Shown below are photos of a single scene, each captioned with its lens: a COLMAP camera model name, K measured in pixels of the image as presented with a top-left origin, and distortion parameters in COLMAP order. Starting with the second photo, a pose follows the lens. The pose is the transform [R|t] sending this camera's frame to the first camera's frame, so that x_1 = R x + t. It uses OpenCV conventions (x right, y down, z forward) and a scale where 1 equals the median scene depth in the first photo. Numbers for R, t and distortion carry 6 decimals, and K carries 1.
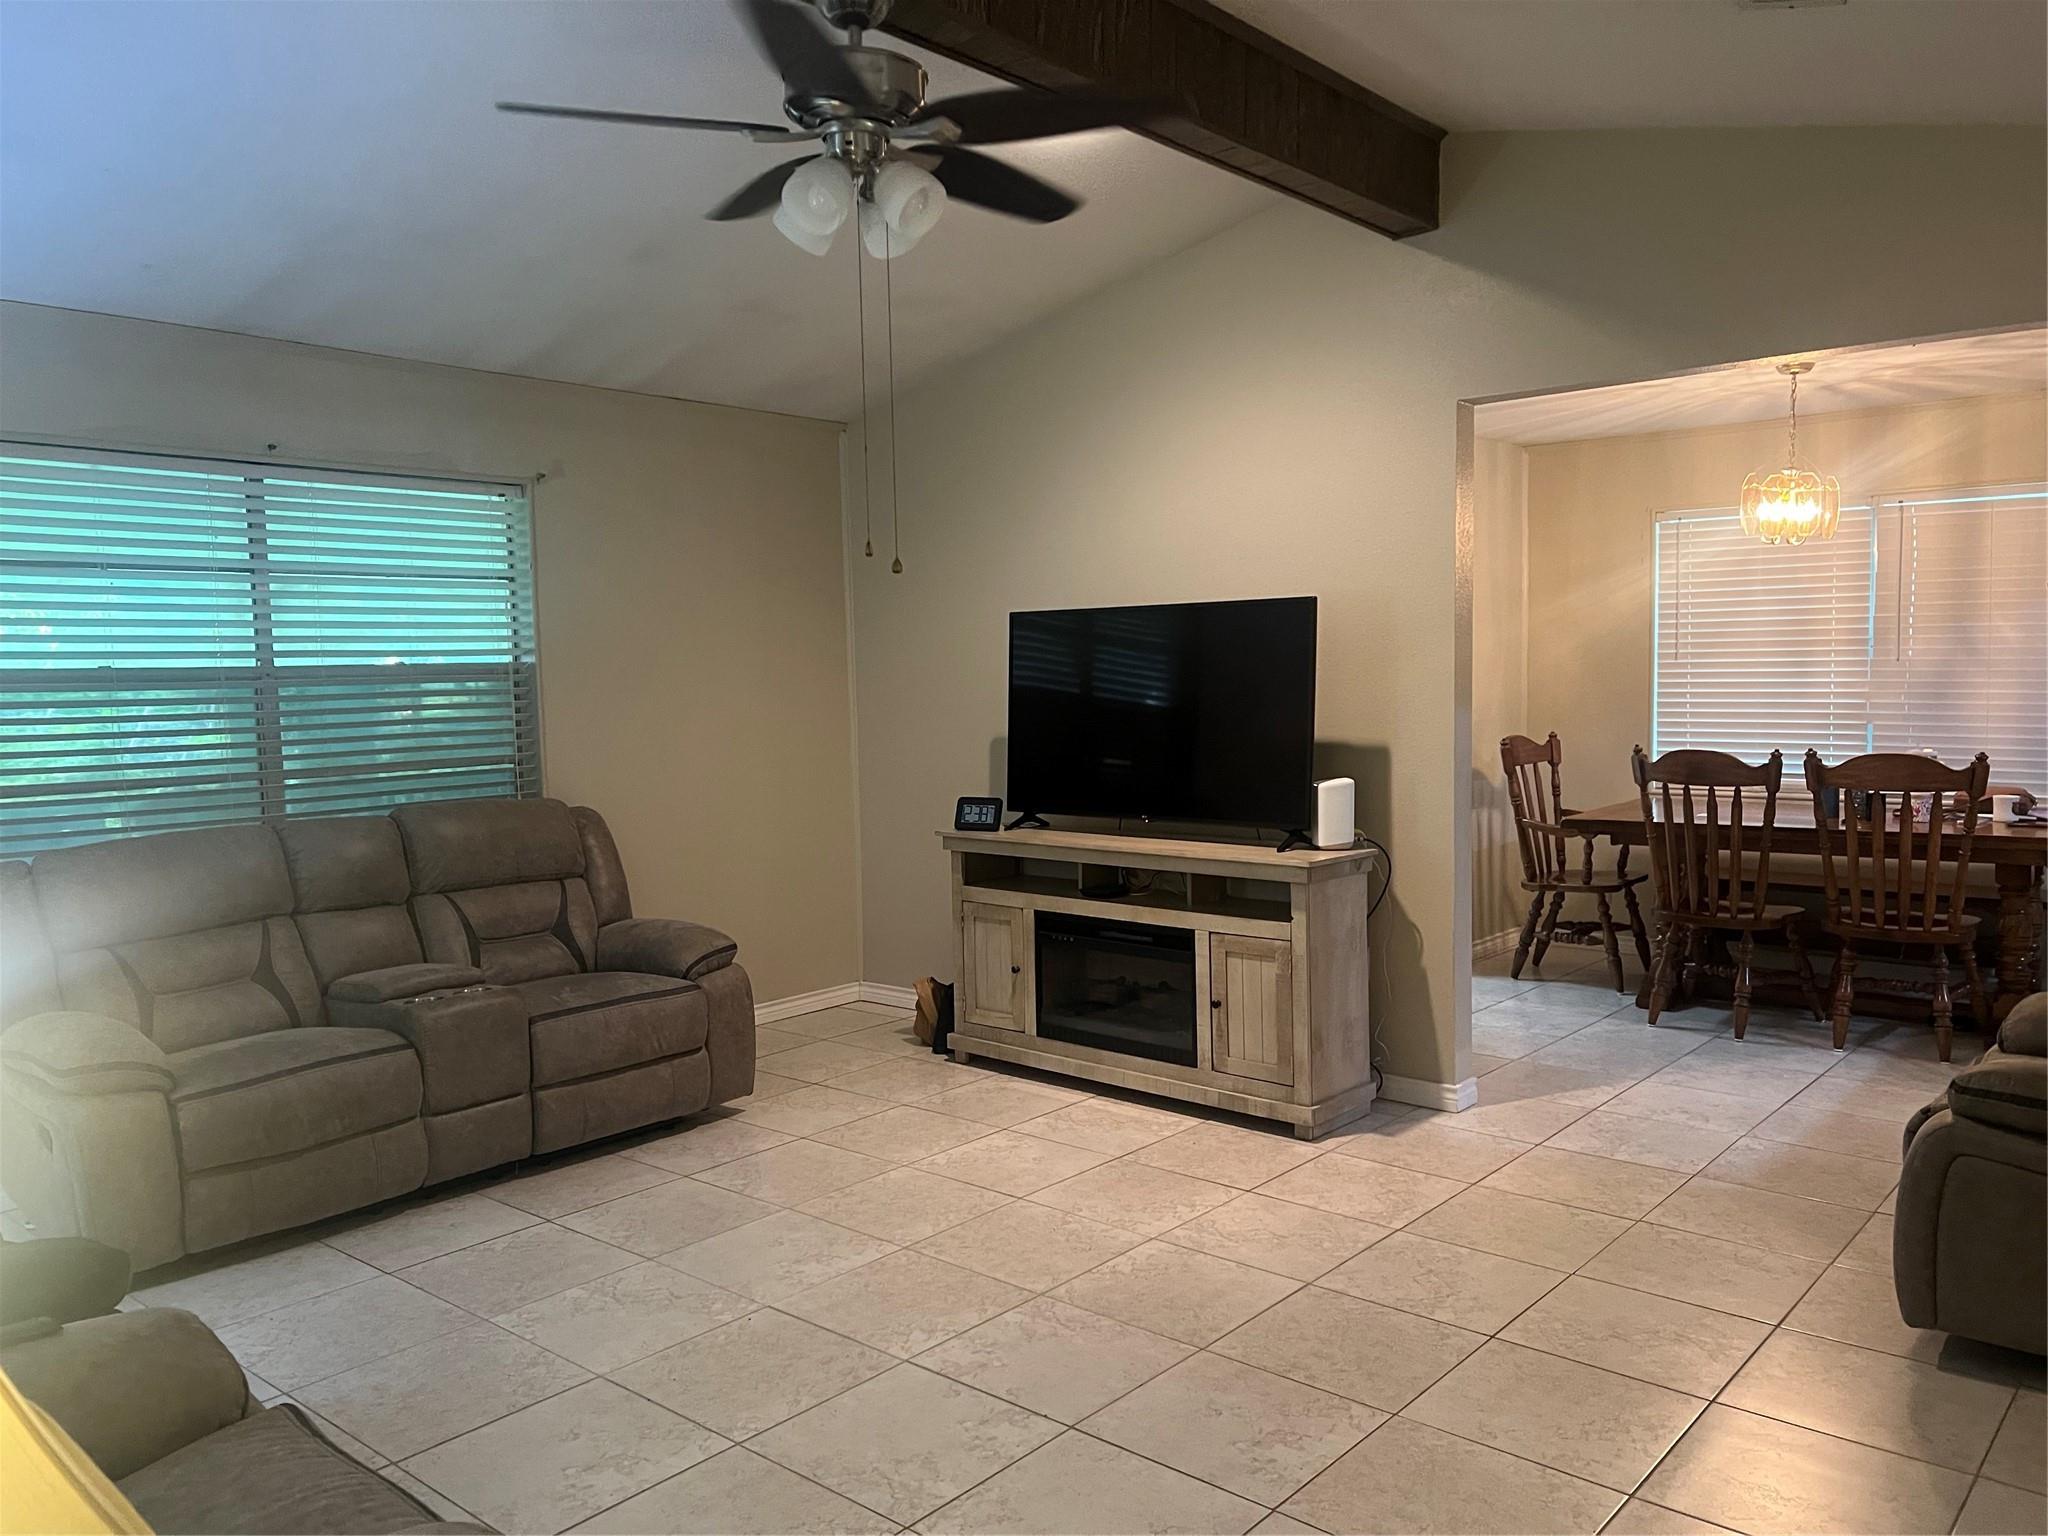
lens RADIAL K [[1553.4, 0, 1024.0], [0, 1553.4, 765.3], [0, 0, 1]] dist [0.009257, -0.002512]
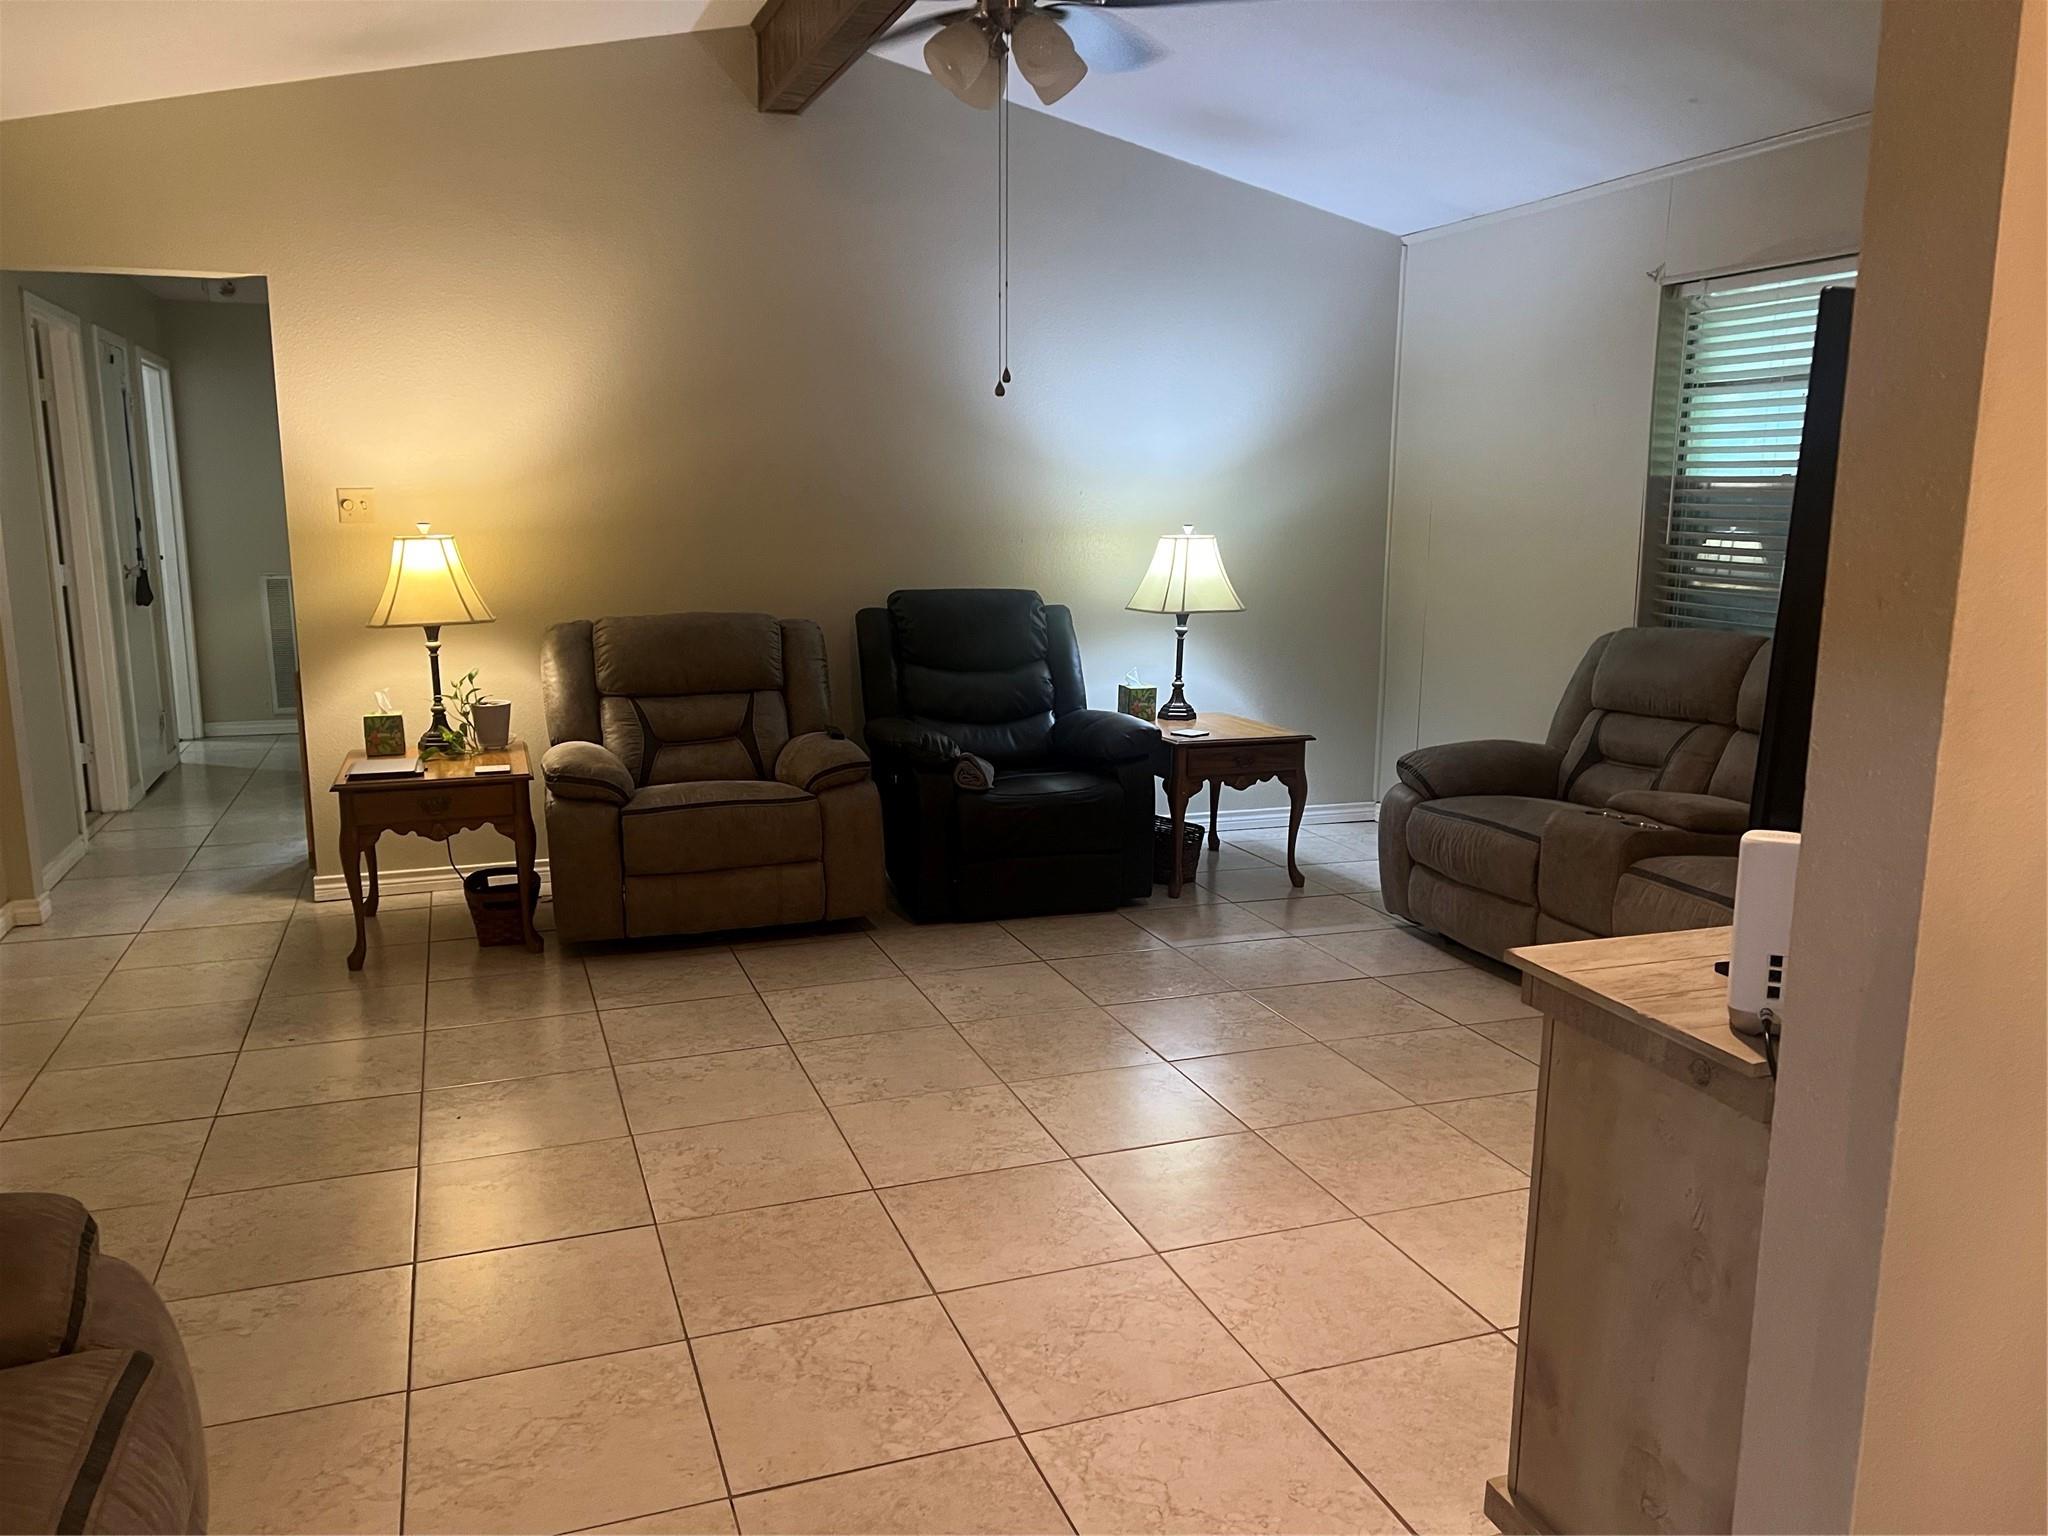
lens RADIAL K [[1553.4, 0, 1024.0], [0, 1553.4, 769.2], [0, 0, 1]] dist [0.009257, -0.002512]
pose [[-0.484023, 0.179237, -0.856502, 0.784496], [-0.064869, 0.968755, 0.239387, -0.113688], [0.872648, 0.171429, -0.457272, 1.349744]]
